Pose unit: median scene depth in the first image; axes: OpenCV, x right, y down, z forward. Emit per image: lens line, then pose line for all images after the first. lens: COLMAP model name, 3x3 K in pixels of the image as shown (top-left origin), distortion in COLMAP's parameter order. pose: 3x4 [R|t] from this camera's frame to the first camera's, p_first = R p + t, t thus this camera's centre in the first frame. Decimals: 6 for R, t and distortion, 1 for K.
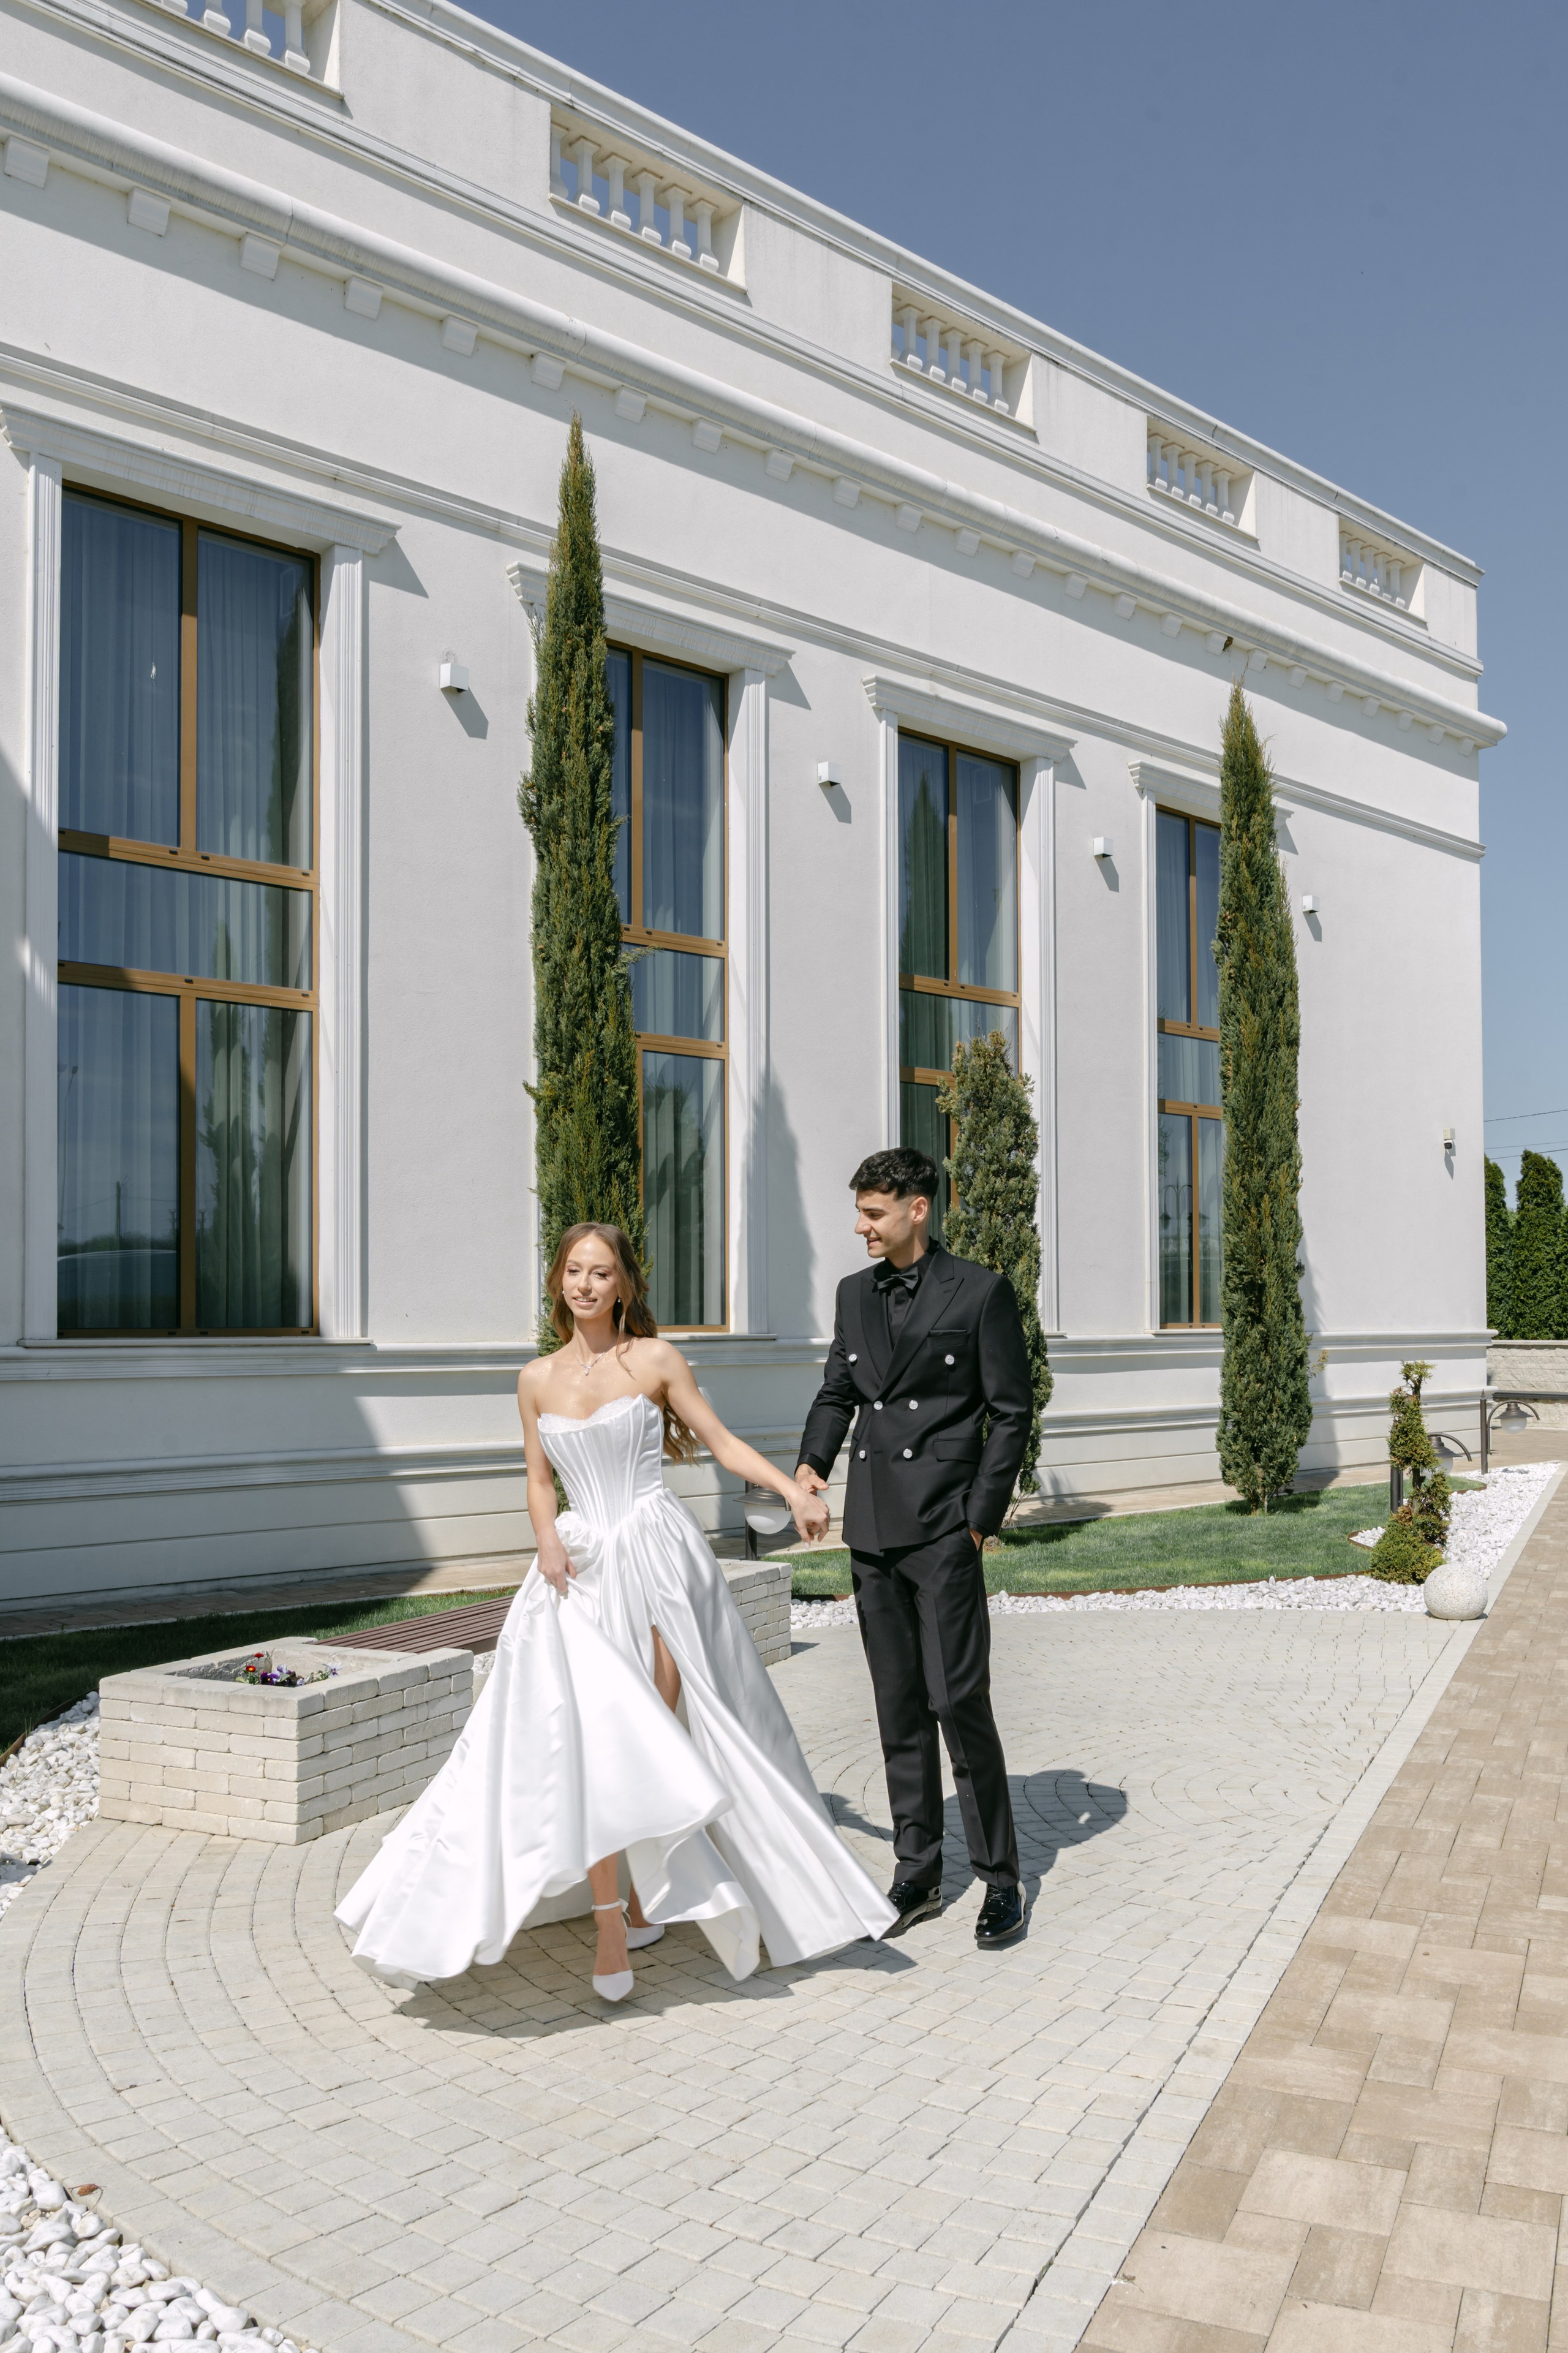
lens RADIAL K [[1901.0, 0, 880.6], [0, 1901.0, 1291.2], [0, 0, 1]] dist [-0.026903, 0.017478]
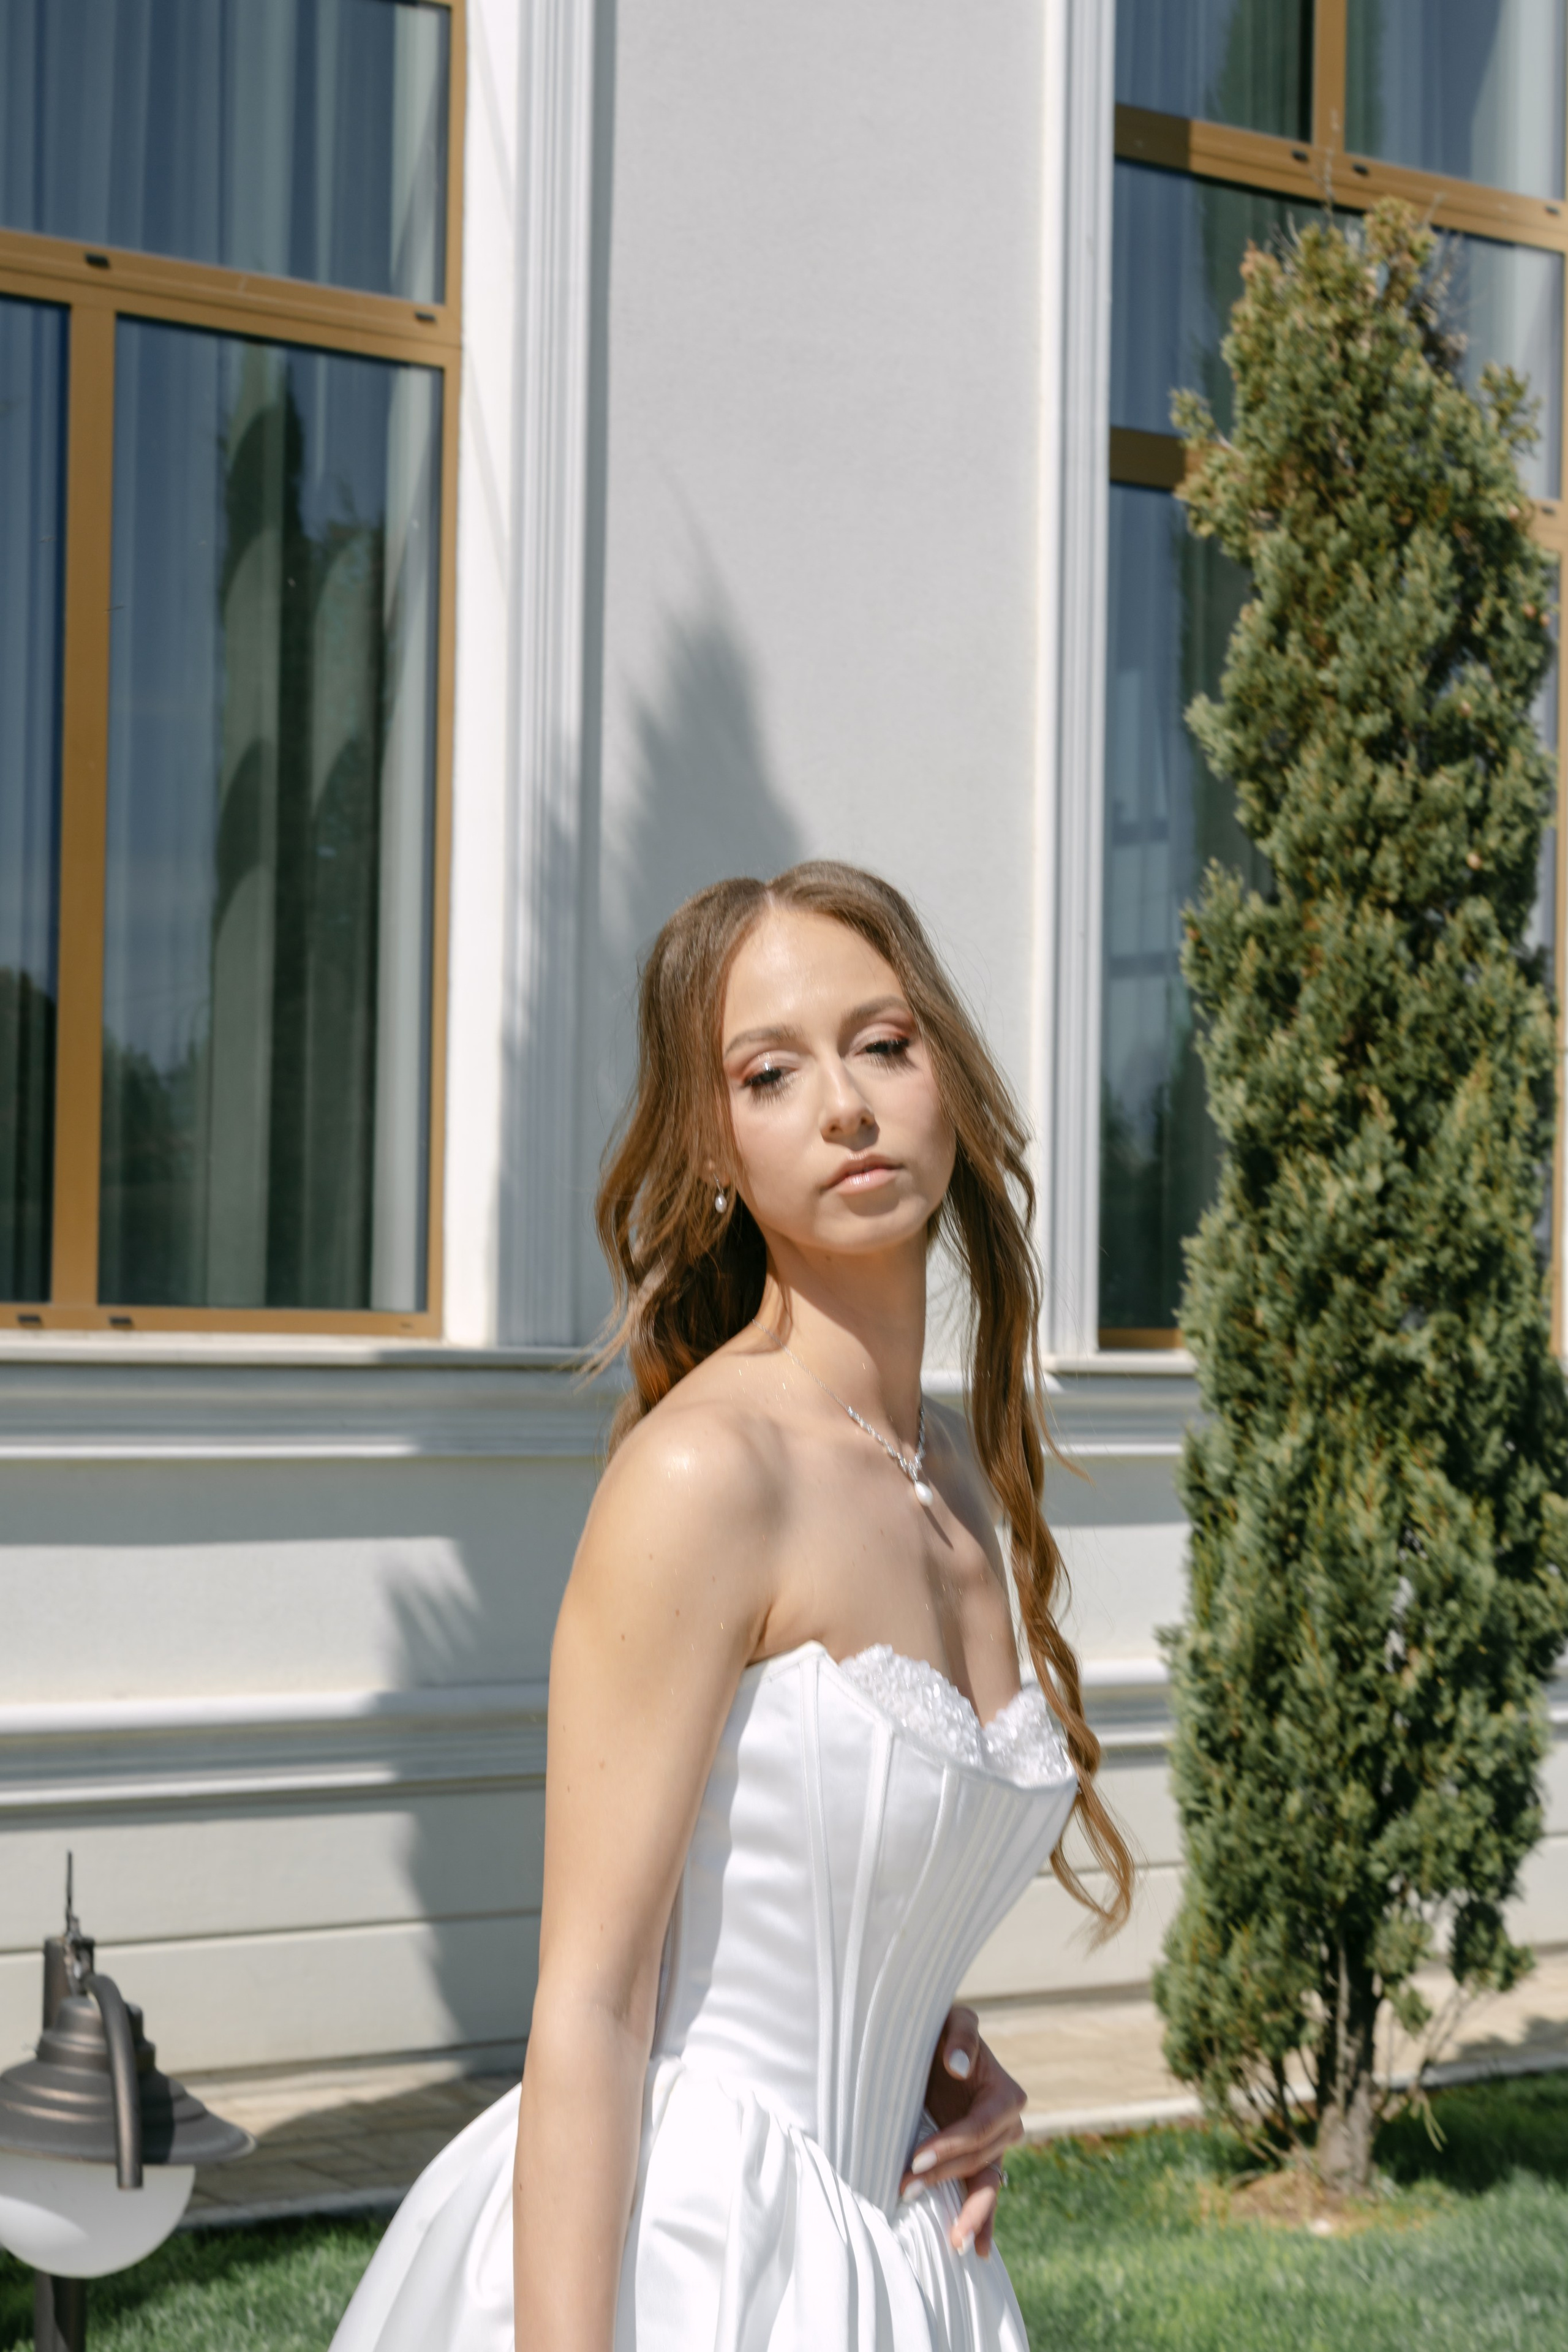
lens RADIAL K [[4316.2, 0, 743.5], [0, 4316.2, 1187.5], [0, 0, 1]] dist [0.030490, 0.070700]
pose [[0.986625, 0.015825, -0.162235, 0.065639], [-0.017924, 0.999773, -0.011484, 0.005716], [0.162016, 0.014238, 0.986685, 0.371121]]
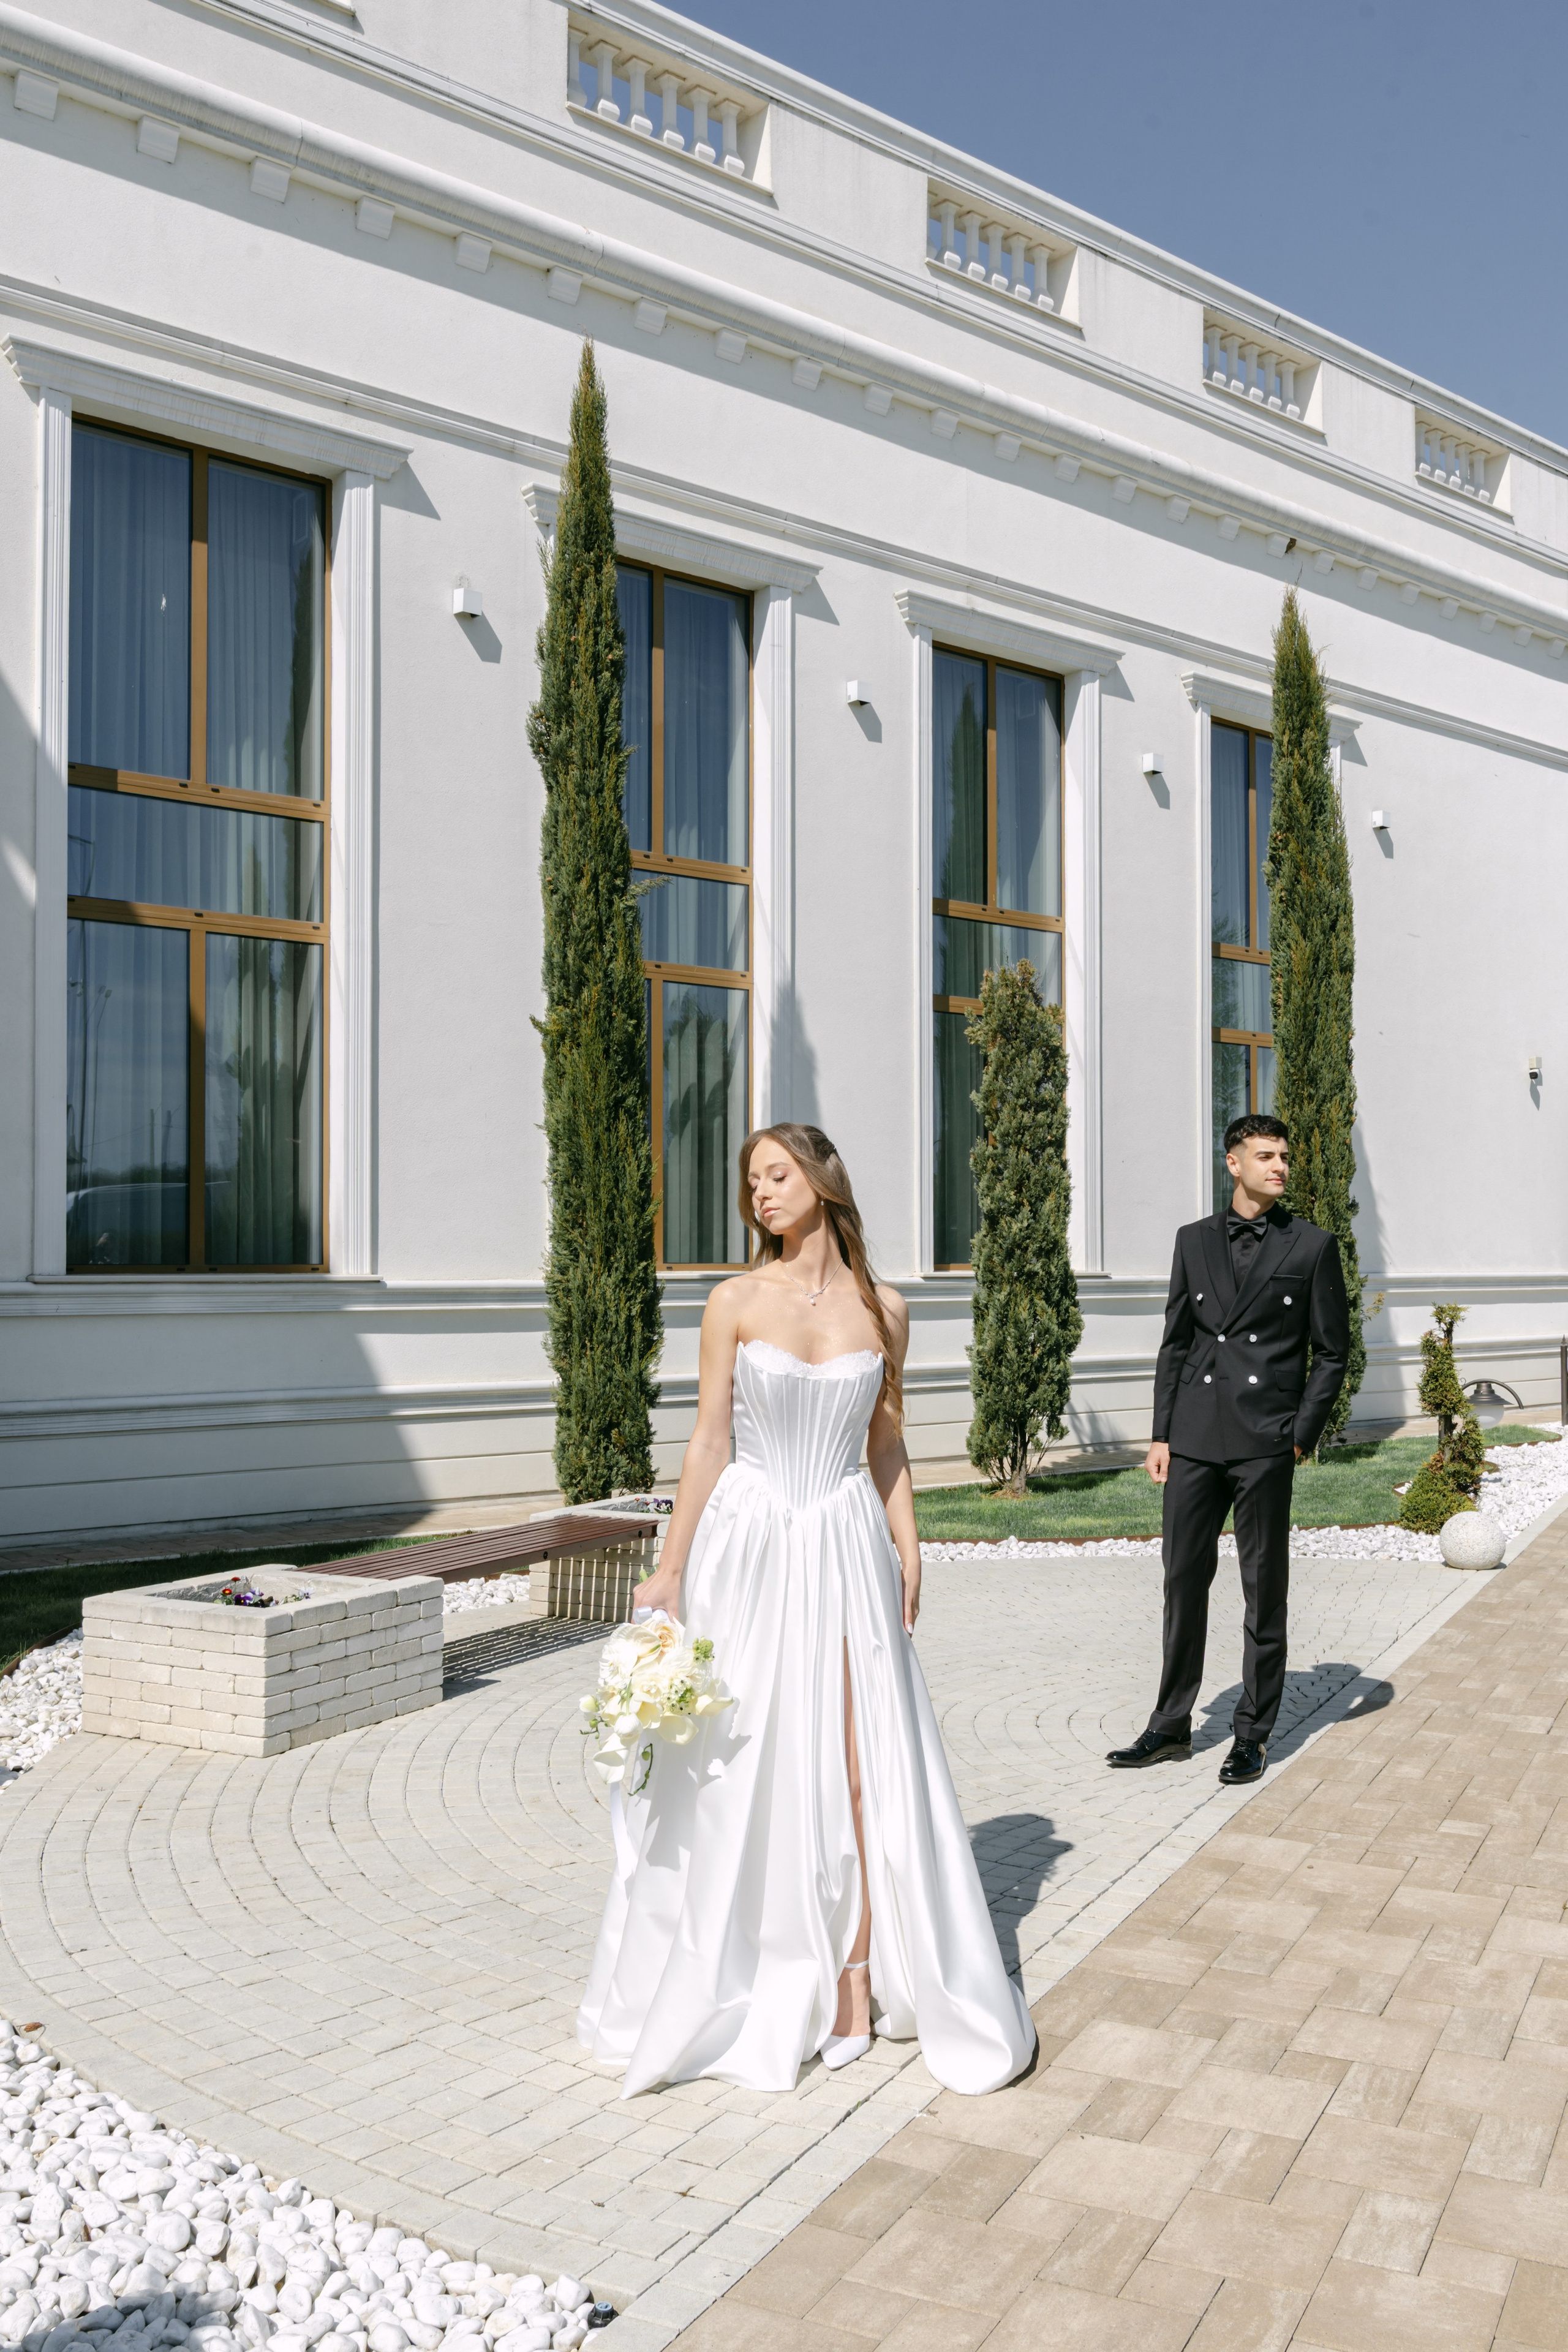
lens RADIAL K [[2055.3, 0, 861.4], [0, 2055.3, 1230.0], [0, 0, 1]] dist [-0.011645, 0.006988]
pose [[0.998574, 0.003188, -0.053294, 0.031217], [-0.003136, 0.999995, 0.001068, -0.000468], [0.053297, -0.000899, 0.998578, -0.044388]]
